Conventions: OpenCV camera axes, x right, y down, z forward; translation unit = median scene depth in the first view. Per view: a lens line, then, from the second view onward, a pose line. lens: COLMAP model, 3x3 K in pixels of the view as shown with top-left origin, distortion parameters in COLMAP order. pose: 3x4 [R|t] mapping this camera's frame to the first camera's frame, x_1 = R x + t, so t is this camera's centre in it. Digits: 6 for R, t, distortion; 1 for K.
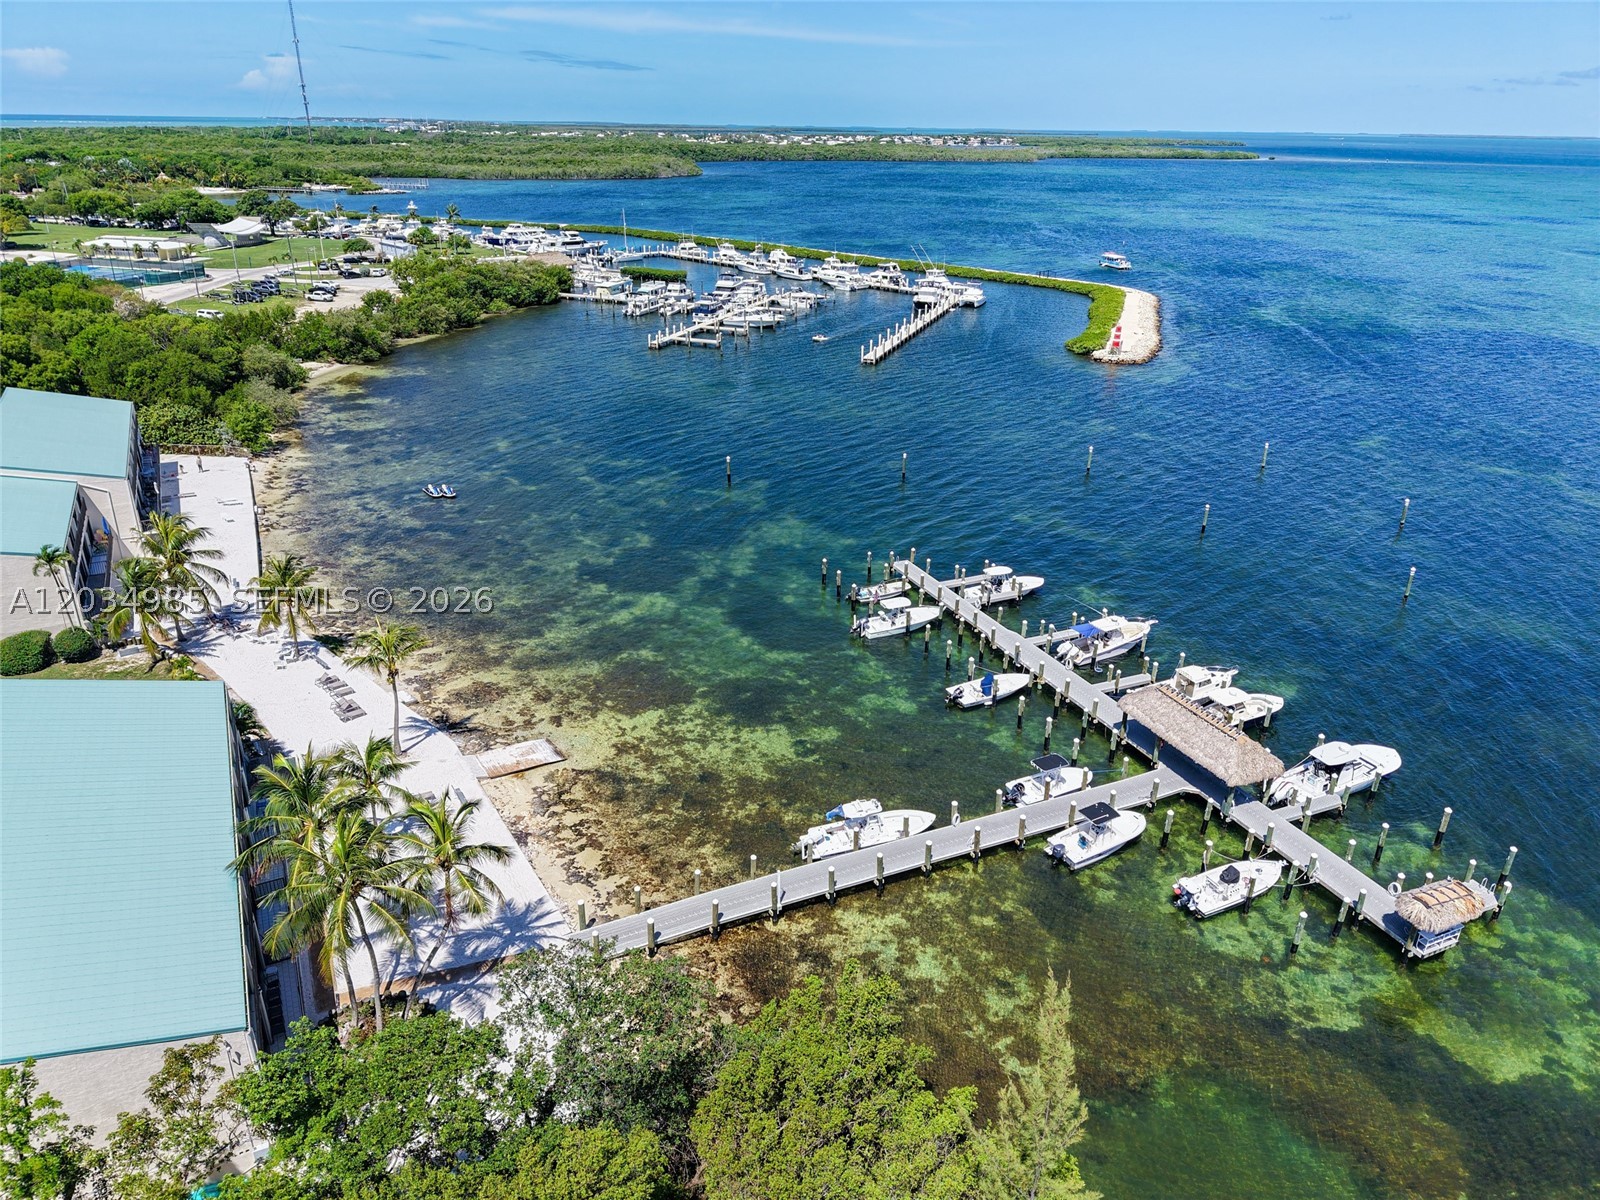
lens RADIAL K [[1071.6, 0, 806.6], [0, 1071.6, 571.6], [0, 0, 1]] dist [0.024000, -0.023450]
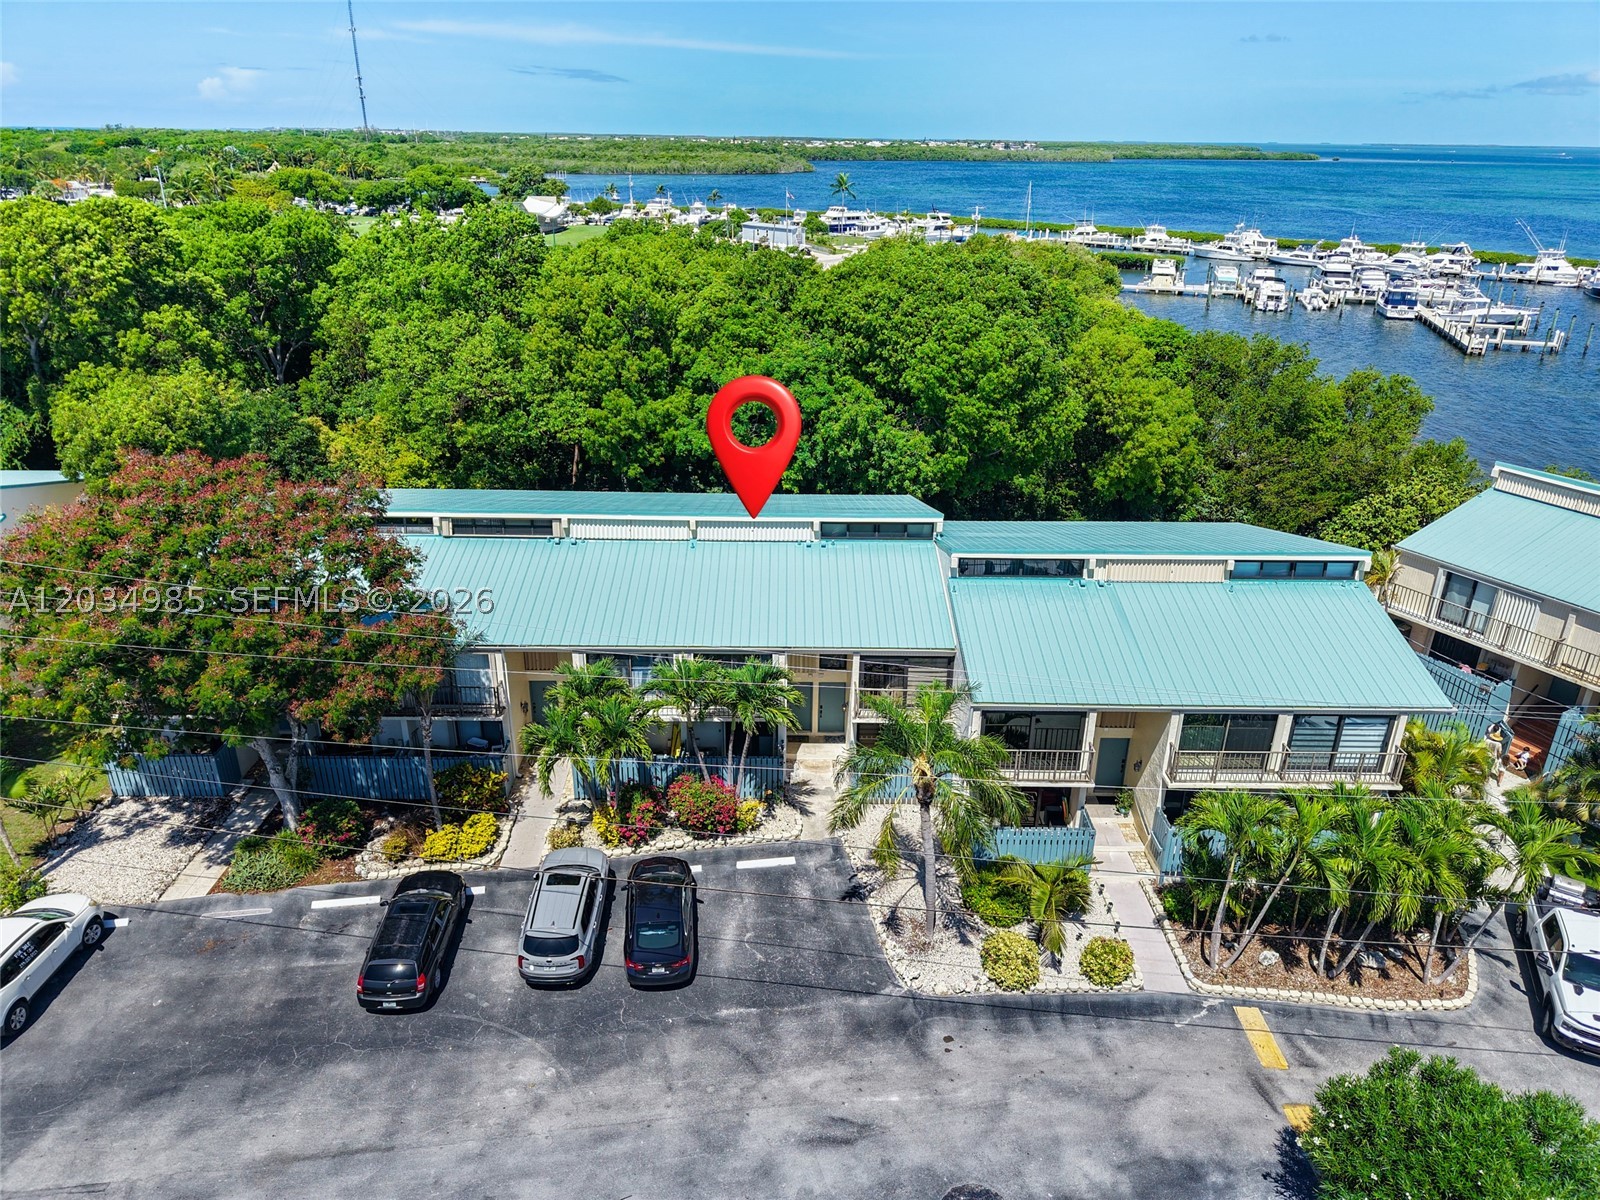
lens RADIAL K [[1071.6, 0, 801.8], [0, 1071.6, 594.6], [0, 0, 1]] dist [0.024000, -0.023450]
pose [[0.999645, -0.013587, 0.022909, -1.013971], [0.013391, 0.999872, 0.008702, -0.128423], [-0.023025, -0.008393, 0.999700, 0.612939]]
